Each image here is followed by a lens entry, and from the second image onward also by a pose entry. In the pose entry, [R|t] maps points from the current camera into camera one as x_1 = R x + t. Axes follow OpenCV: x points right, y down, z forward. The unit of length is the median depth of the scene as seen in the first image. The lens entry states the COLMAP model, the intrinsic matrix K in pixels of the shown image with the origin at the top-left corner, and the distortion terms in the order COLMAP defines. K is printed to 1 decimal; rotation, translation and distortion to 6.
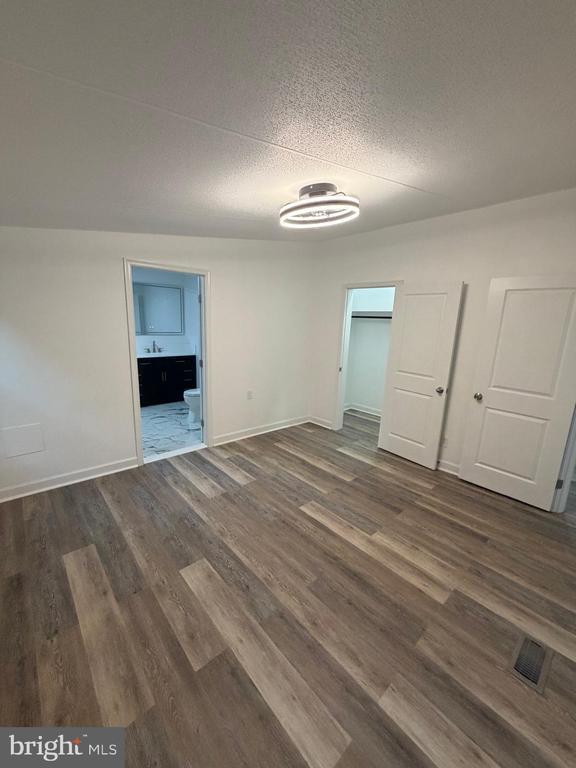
lens RADIAL K [[307.2, 0, 287.4], [0, 307.2, 382.1], [0, 0, 1]] dist [0.001719, -0.000546]
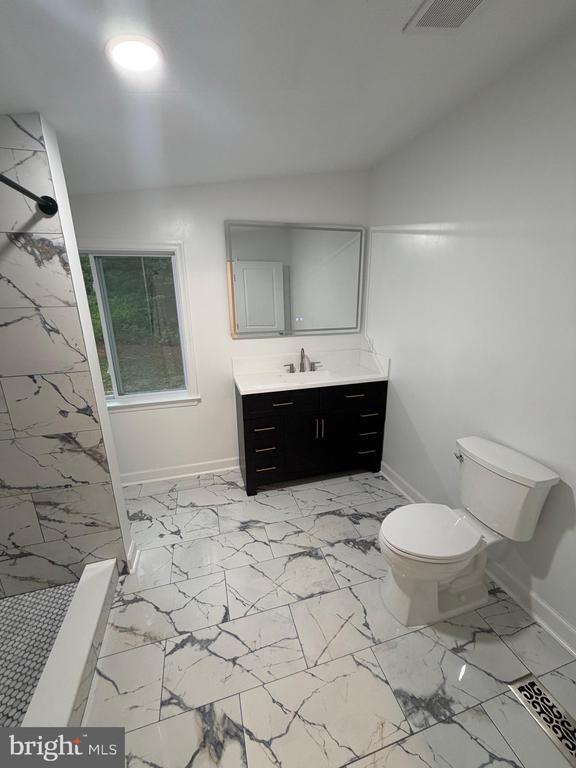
lens RADIAL K [[305.1, 0, 288.0], [0, 305.1, 382.4], [0, 0, 1]] dist [-0.000537, -0.000186]
pose [[0.900173, 0.069539, -0.429945, -0.341390], [-0.039227, 0.996104, 0.078978, -0.162785], [0.433762, -0.054229, 0.899394, 0.774401]]
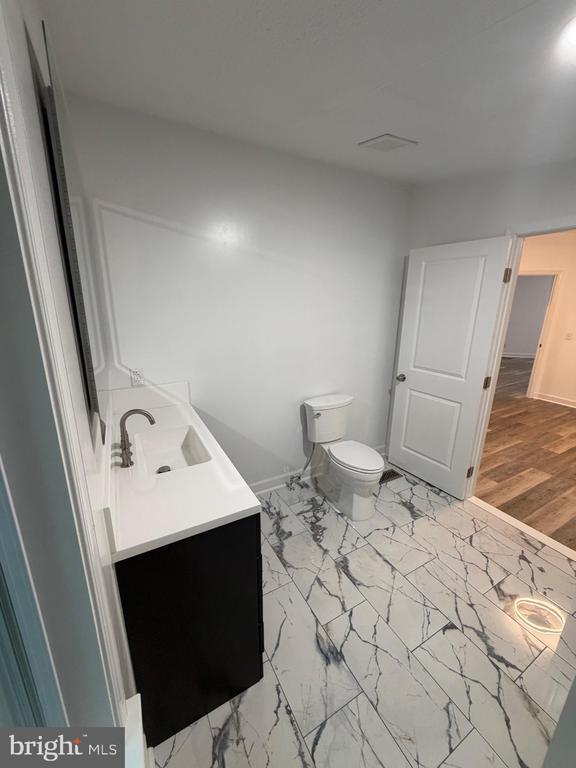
lens RADIAL K [[307.2, 0, 287.4], [0, 307.2, 382.1], [0, 0, 1]] dist [0.001719, -0.000546]
pose [[0.224240, -0.287328, 0.931214, -0.869218], [0.188550, 0.950284, 0.247809, -0.265657], [-0.956120, 0.120012, 0.267267, 1.120694]]
